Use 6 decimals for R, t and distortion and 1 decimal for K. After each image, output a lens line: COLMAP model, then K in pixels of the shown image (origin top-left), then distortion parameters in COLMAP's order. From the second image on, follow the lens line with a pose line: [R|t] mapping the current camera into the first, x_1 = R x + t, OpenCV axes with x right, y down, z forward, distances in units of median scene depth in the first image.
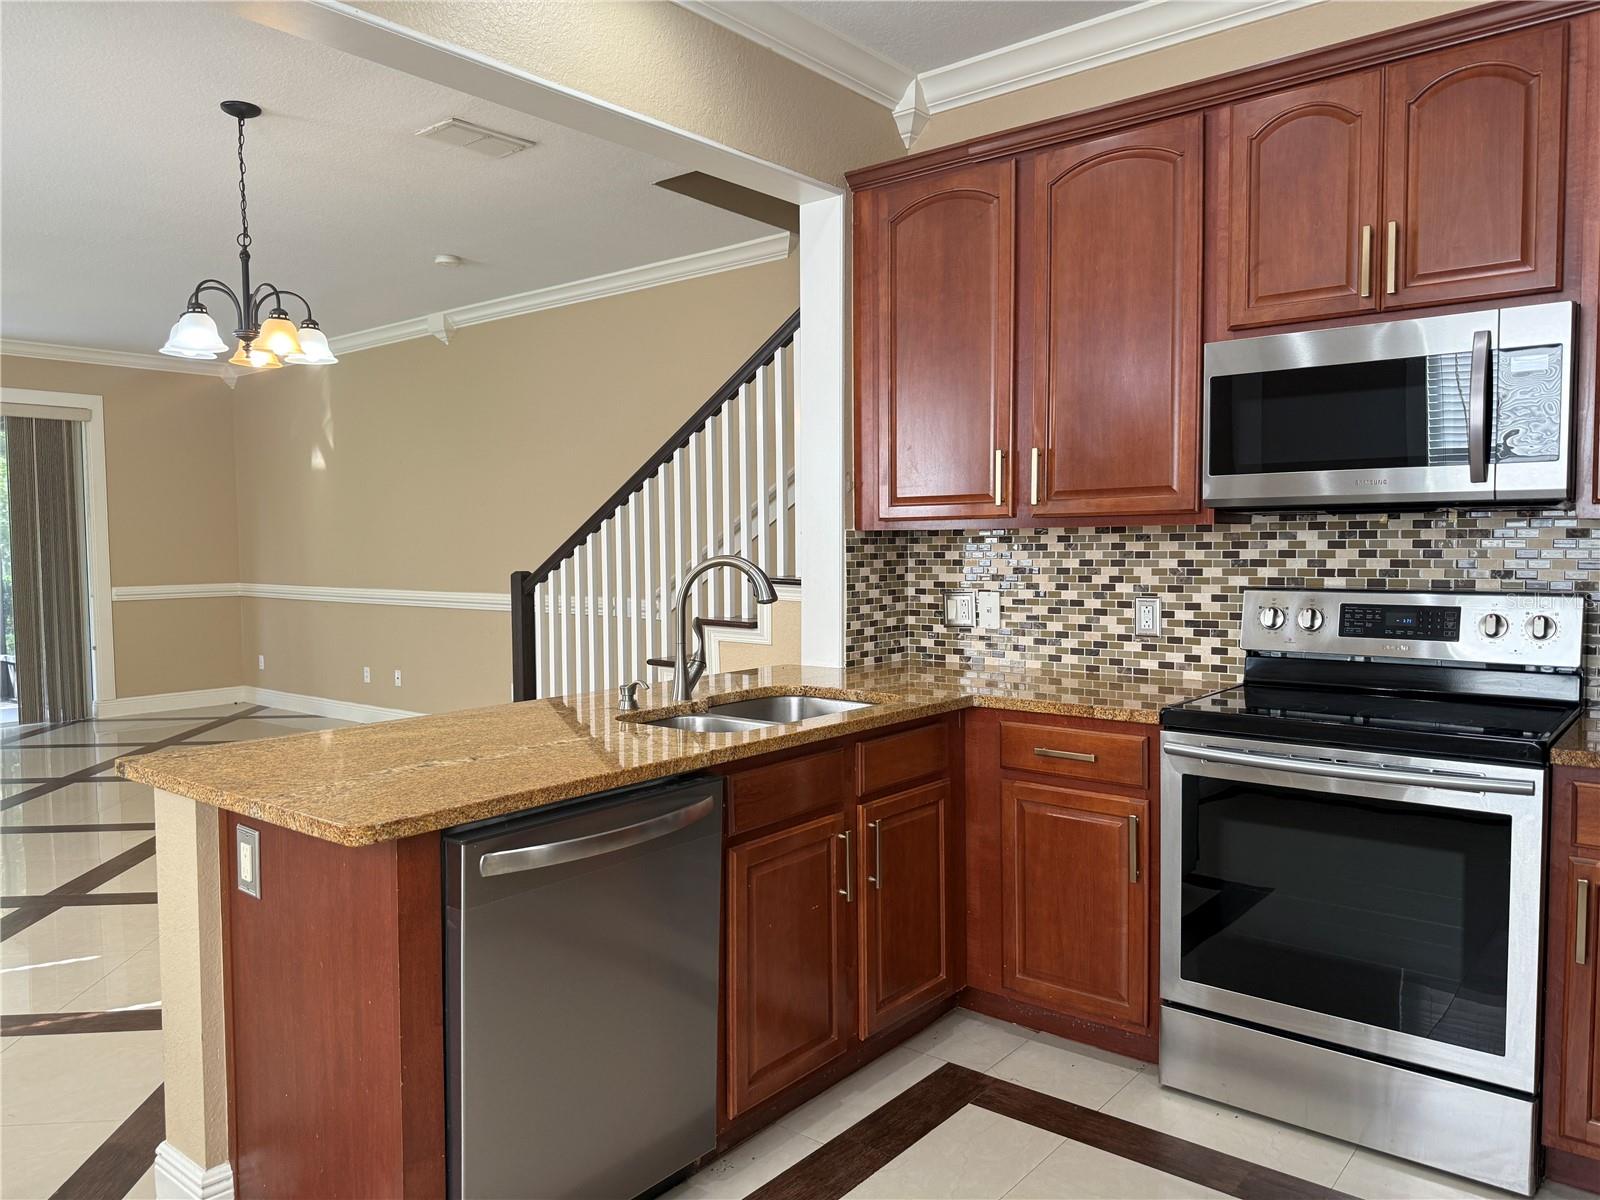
lens RADIAL K [[1127.1, 0, 784.0], [0, 1127.1, 609.8], [0, 0, 1]] dist [0.064786, -0.092817]
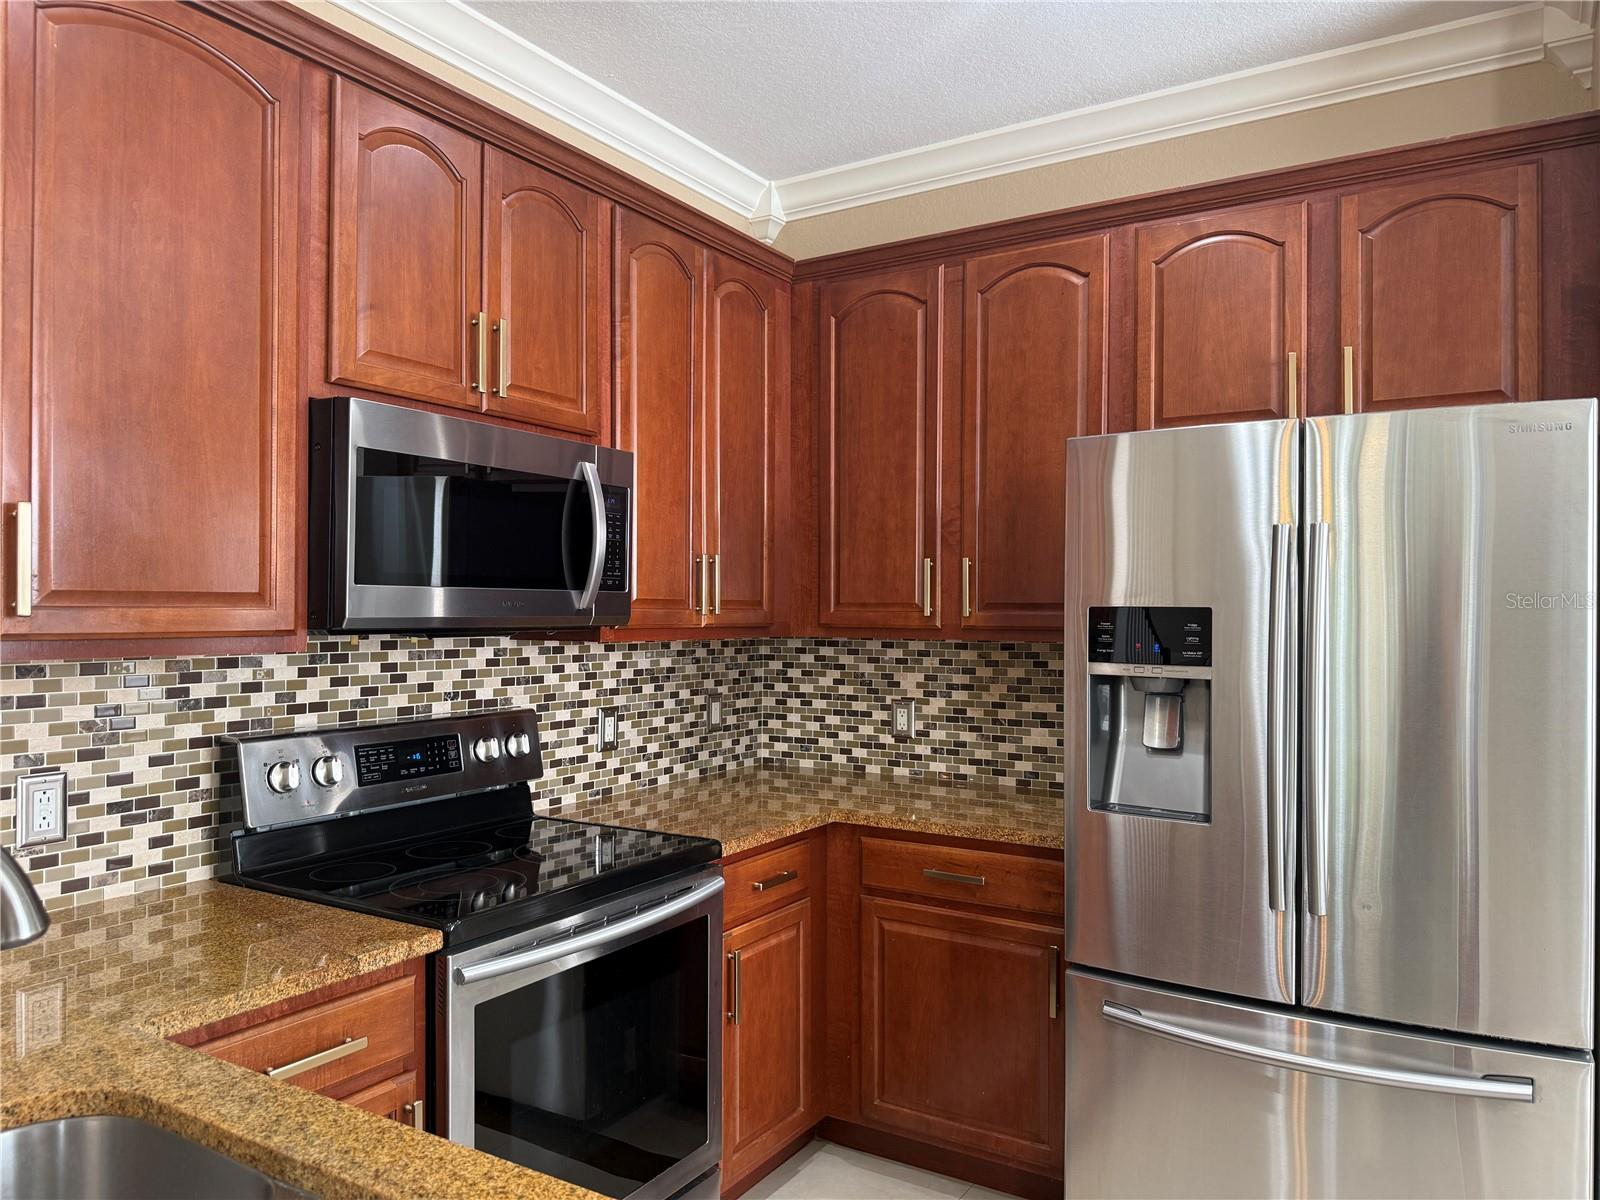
lens RADIAL K [[1127.1, 0, 801.9], [0, 1127.1, 604.5], [0, 0, 1]] dist [0.064786, -0.092817]
pose [[-0.157006, 0.011238, 0.987534, -0.332566], [0.054702, 0.998499, -0.002666, -0.080419], [-0.986082, 0.053602, -0.157385, 0.761310]]
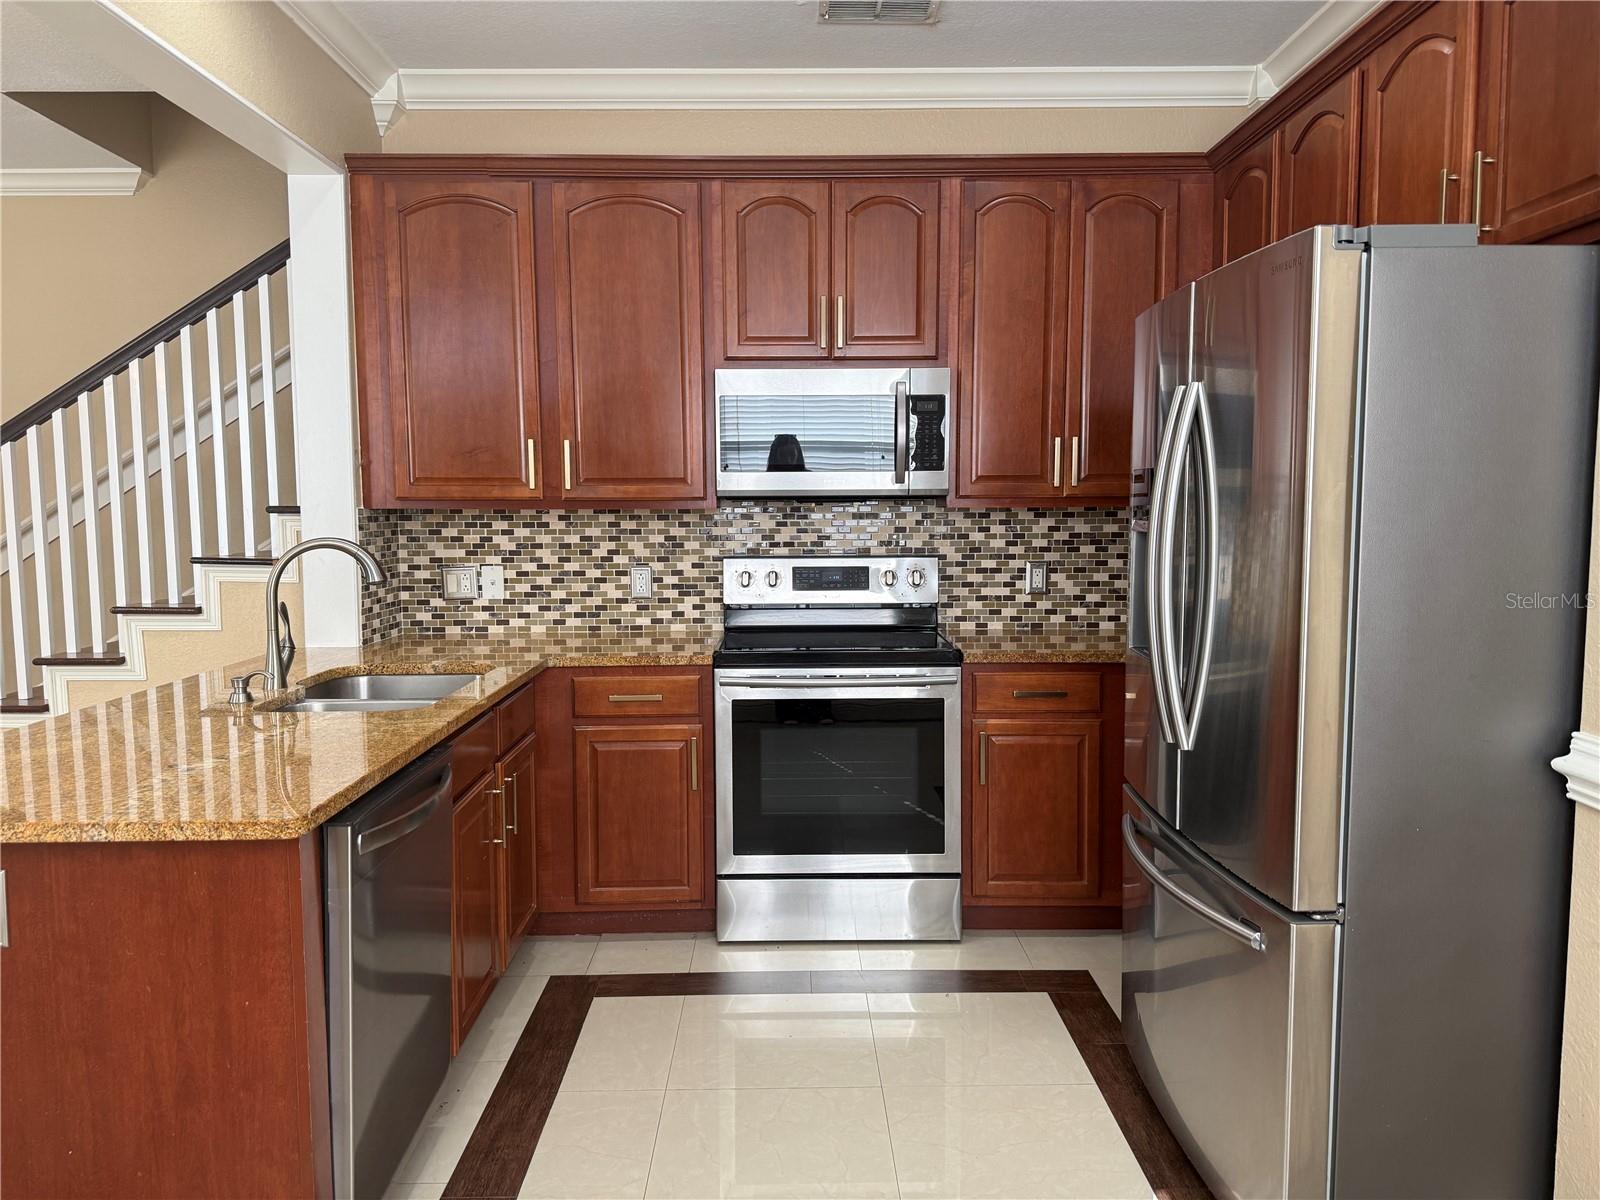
lens RADIAL K [[1127.1, 0, 798.3], [0, 1127.1, 611.2], [0, 0, 1]] dist [0.064786, -0.092817]
pose [[0.753249, -0.056953, 0.655265, -0.374104], [0.037844, 0.998346, 0.043270, -0.009879], [-0.656646, -0.007796, 0.754159, -0.026286]]
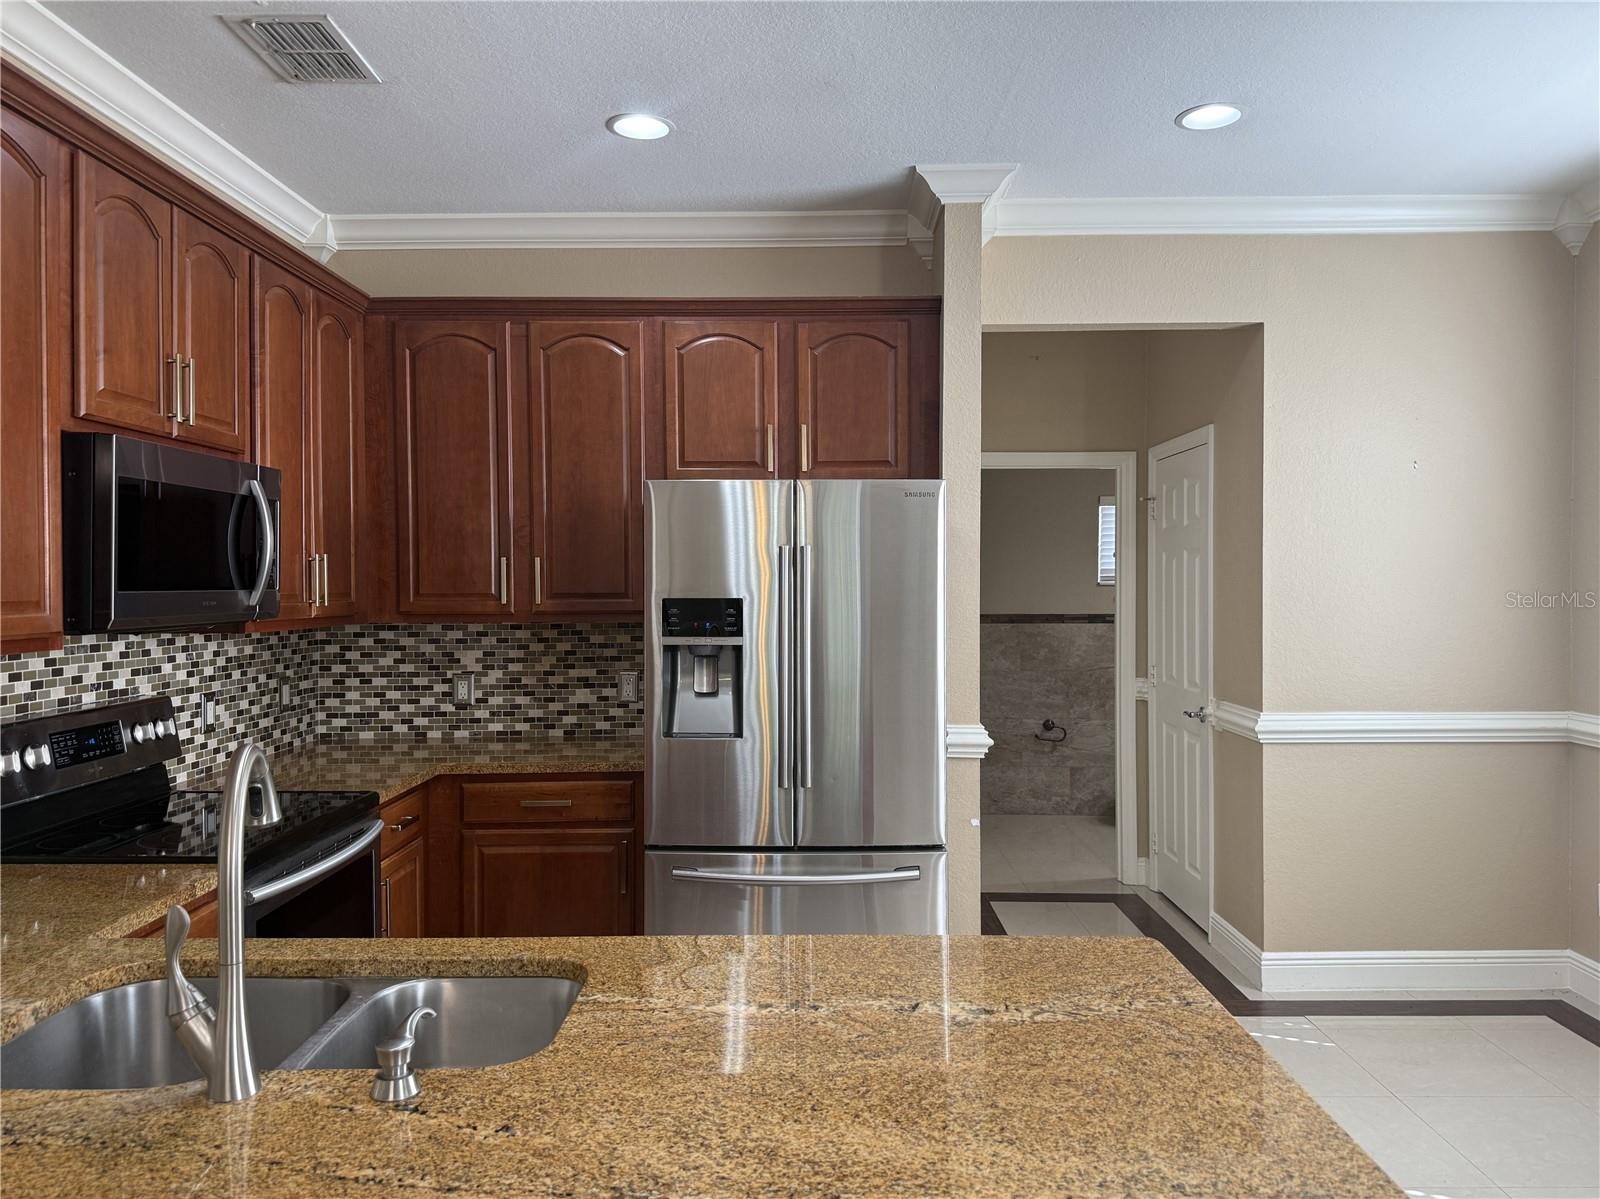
lens RADIAL K [[1127.1, 0, 831.6], [0, 1127.1, 588.8], [0, 0, 1]] dist [0.064786, -0.092817]
pose [[-0.658504, 0.005681, 0.752556, -0.544677], [0.052606, 0.997873, 0.038499, -0.112815], [-0.750736, 0.064941, -0.657402, 1.046378]]
